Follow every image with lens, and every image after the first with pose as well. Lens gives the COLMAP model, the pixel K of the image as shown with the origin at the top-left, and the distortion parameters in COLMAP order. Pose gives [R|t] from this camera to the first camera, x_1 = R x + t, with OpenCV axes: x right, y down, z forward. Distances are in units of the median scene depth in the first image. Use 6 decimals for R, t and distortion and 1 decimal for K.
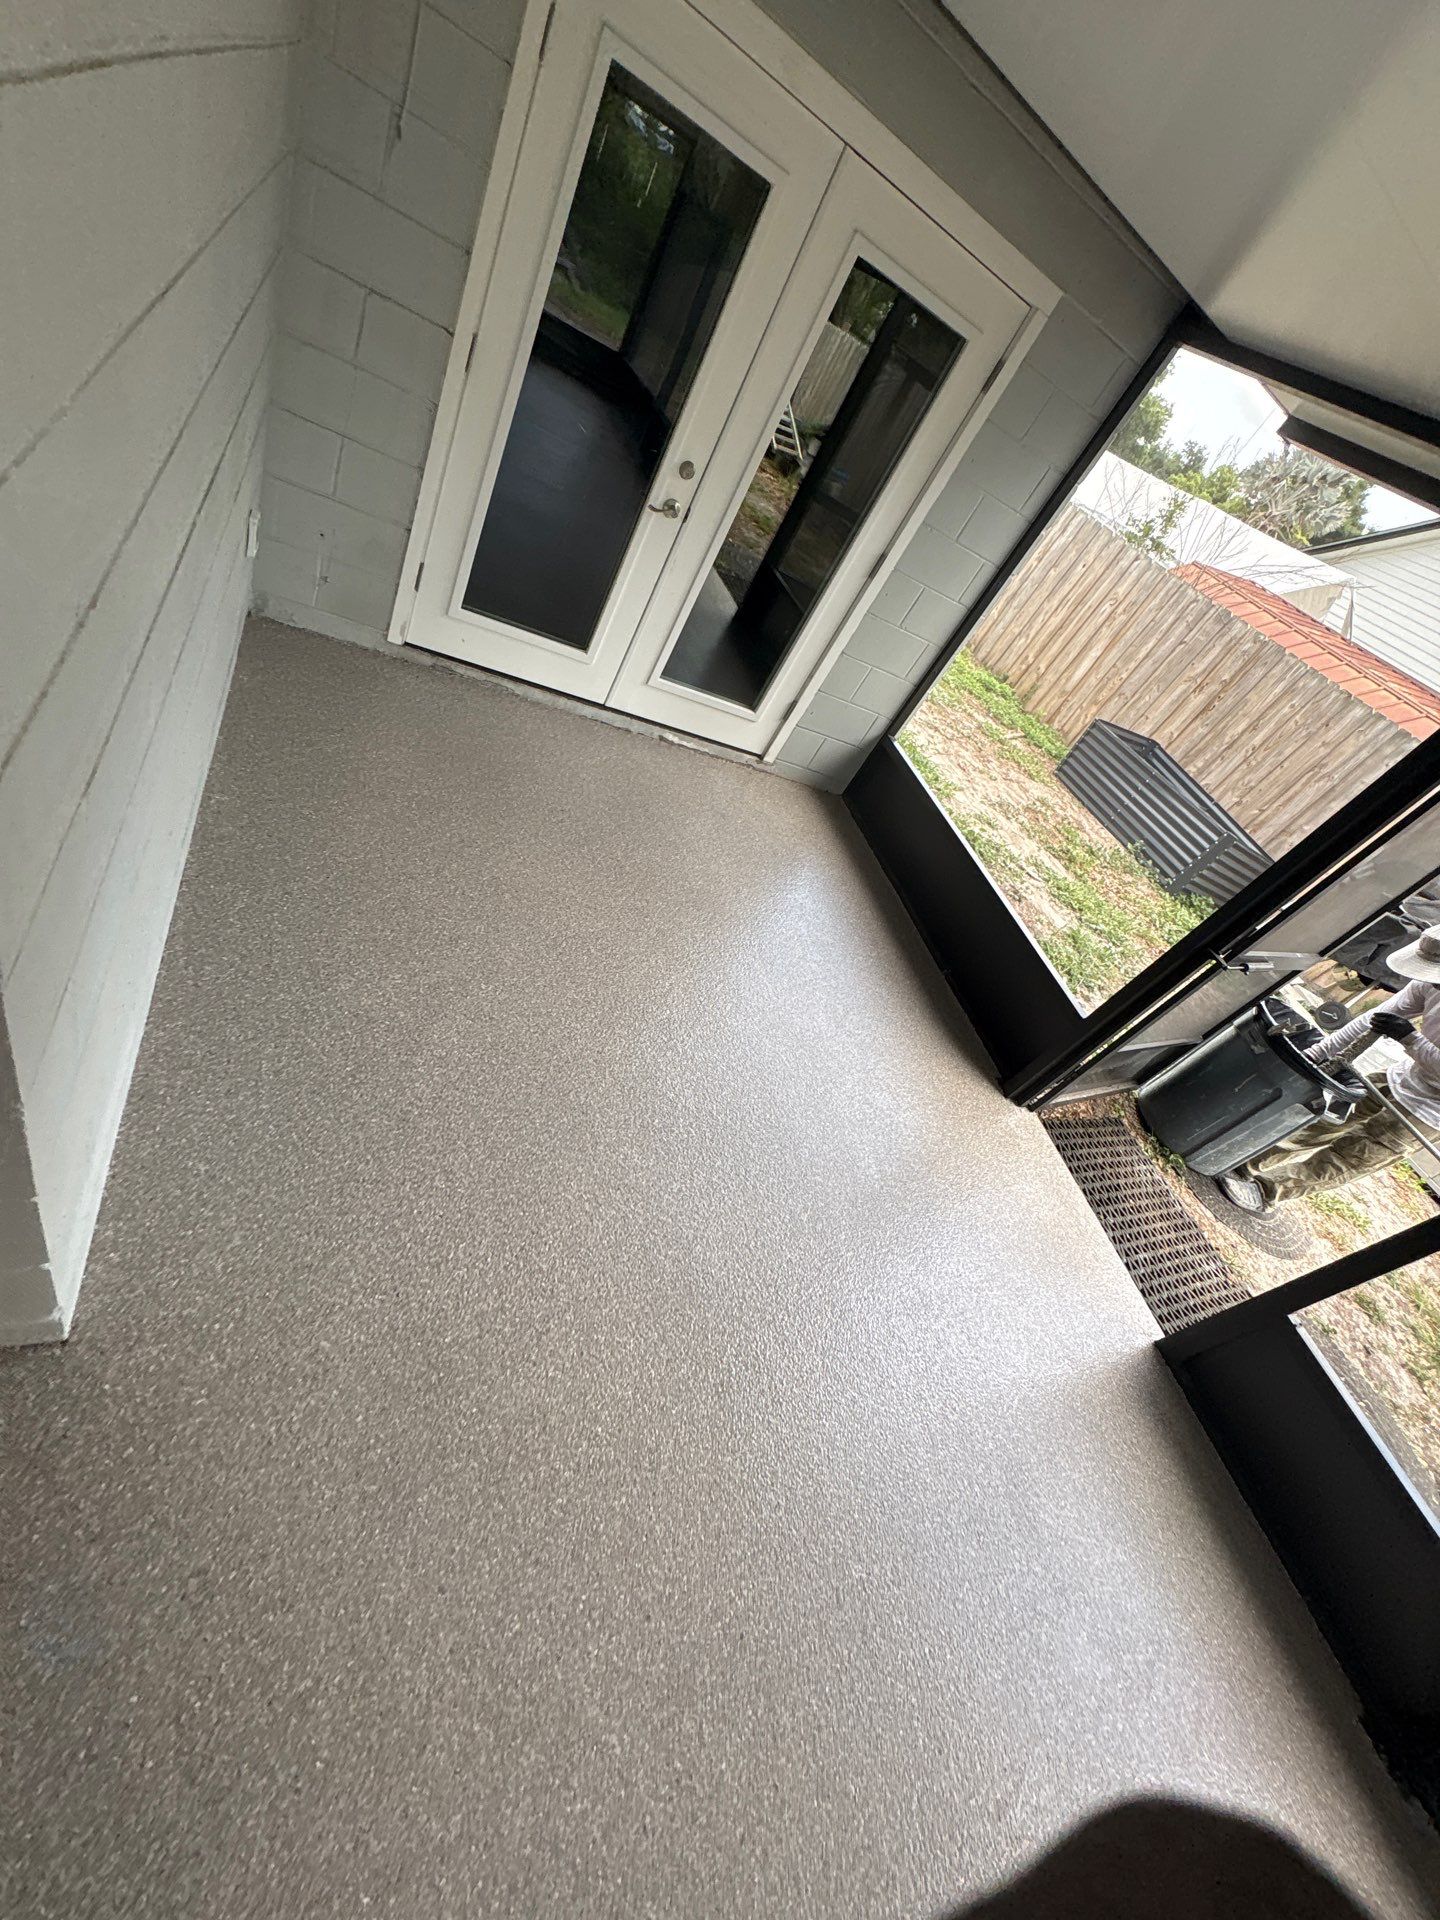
lens RADIAL K [[766.7, 0, 720.0], [0, 766.7, 960.0], [0, 0, 1]] dist [0.002468, -0.000020]
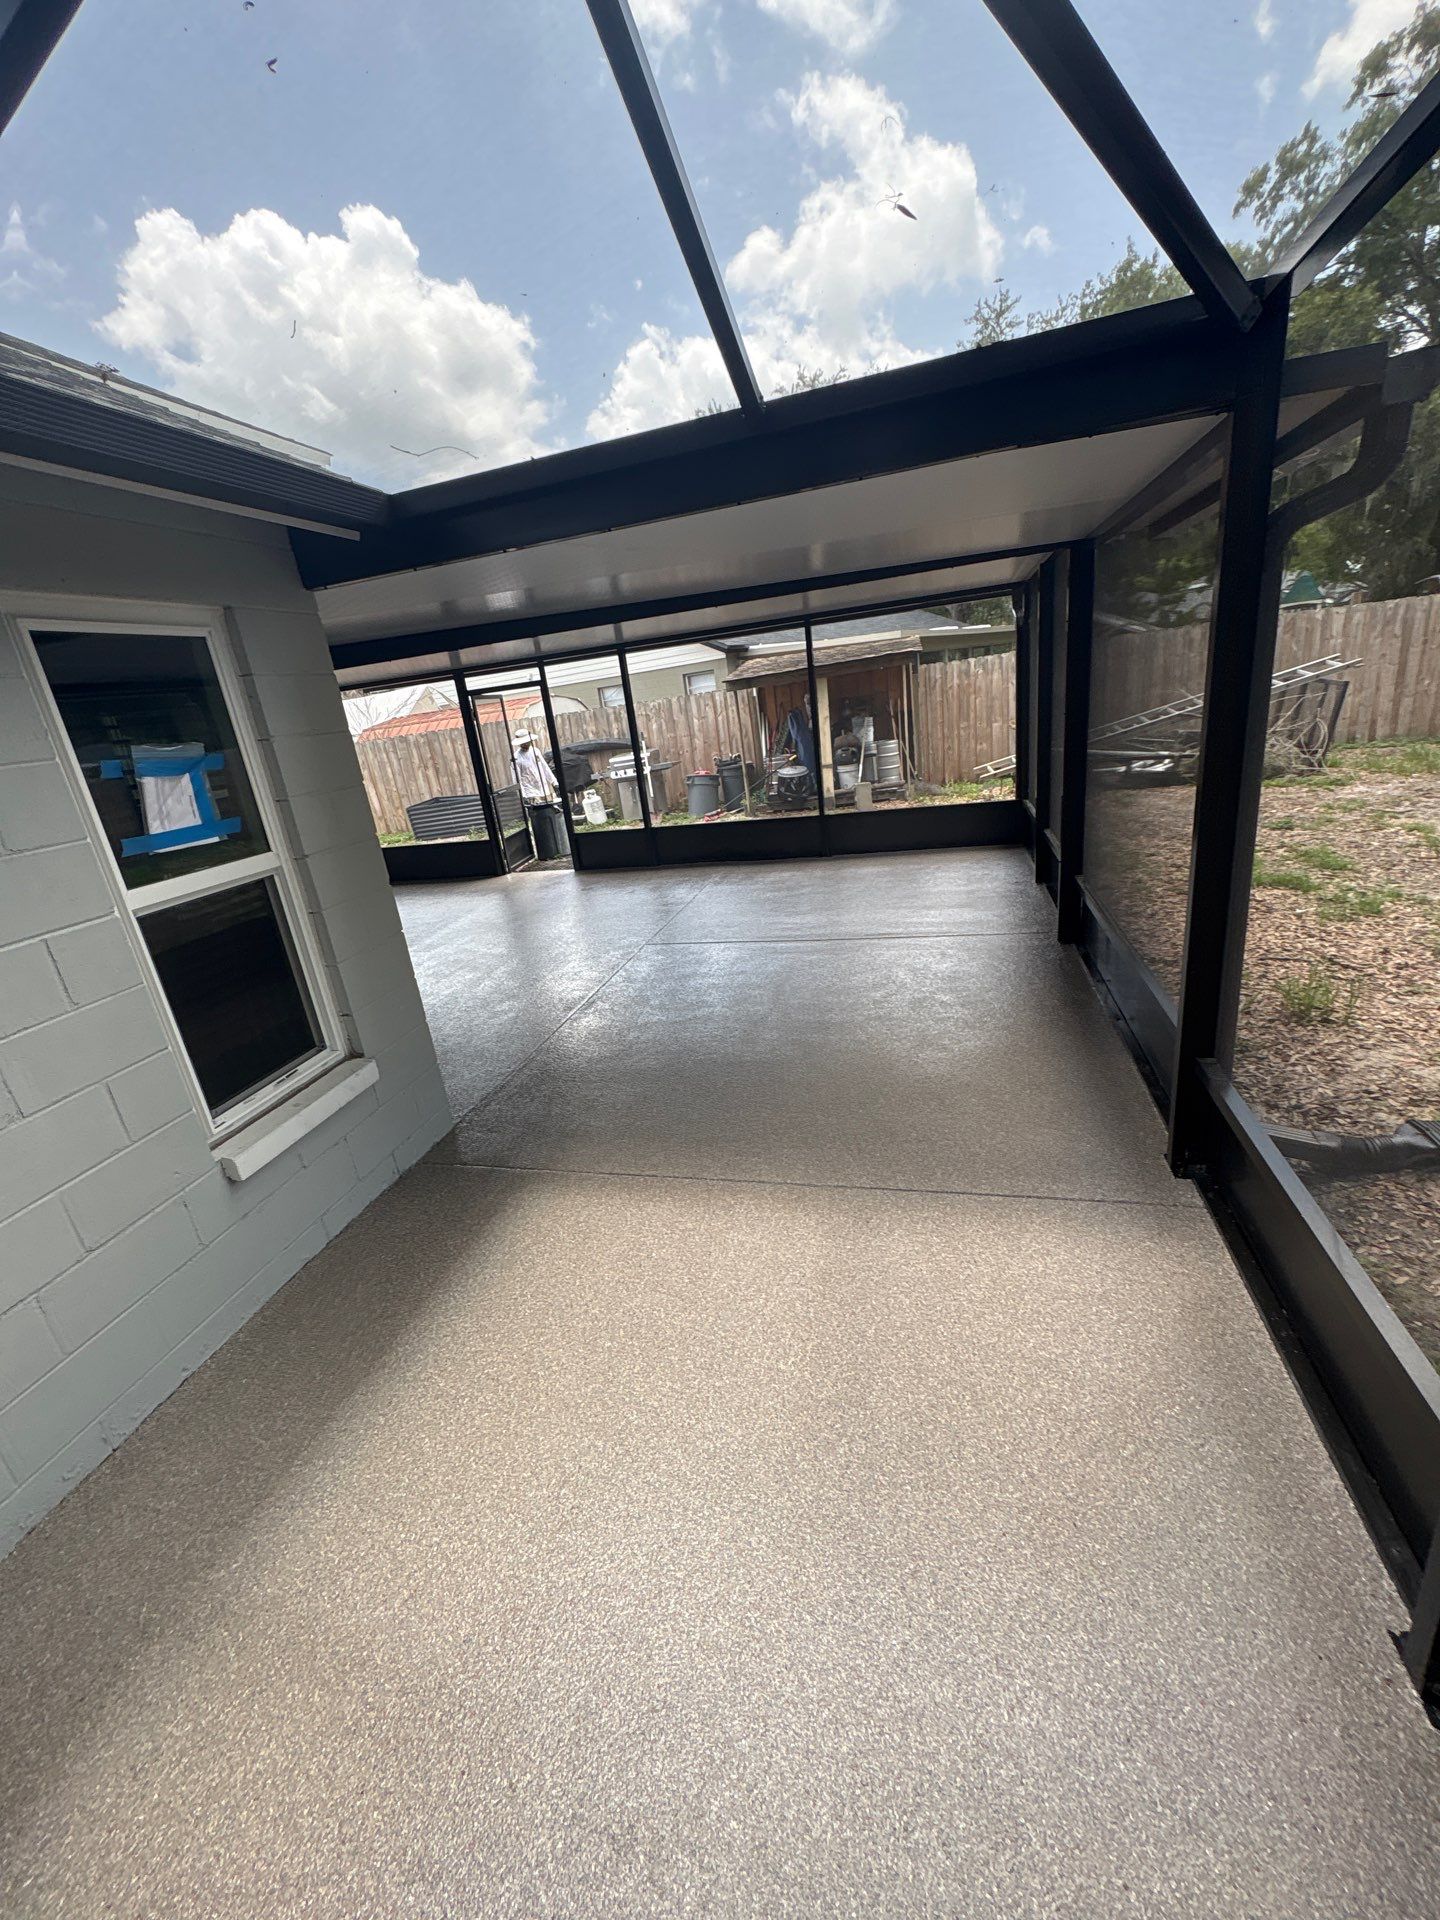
lens RADIAL K [[767.0, 0, 716.9], [0, 767.0, 966.7], [0, 0, 1]] dist [-0.001768, 0.000224]
pose [[0.411784, -0.738794, 0.533496, -0.481887], [0.828549, 0.547268, 0.118341, 0.303871], [-0.379395, 0.393297, 0.837483, -0.708850]]
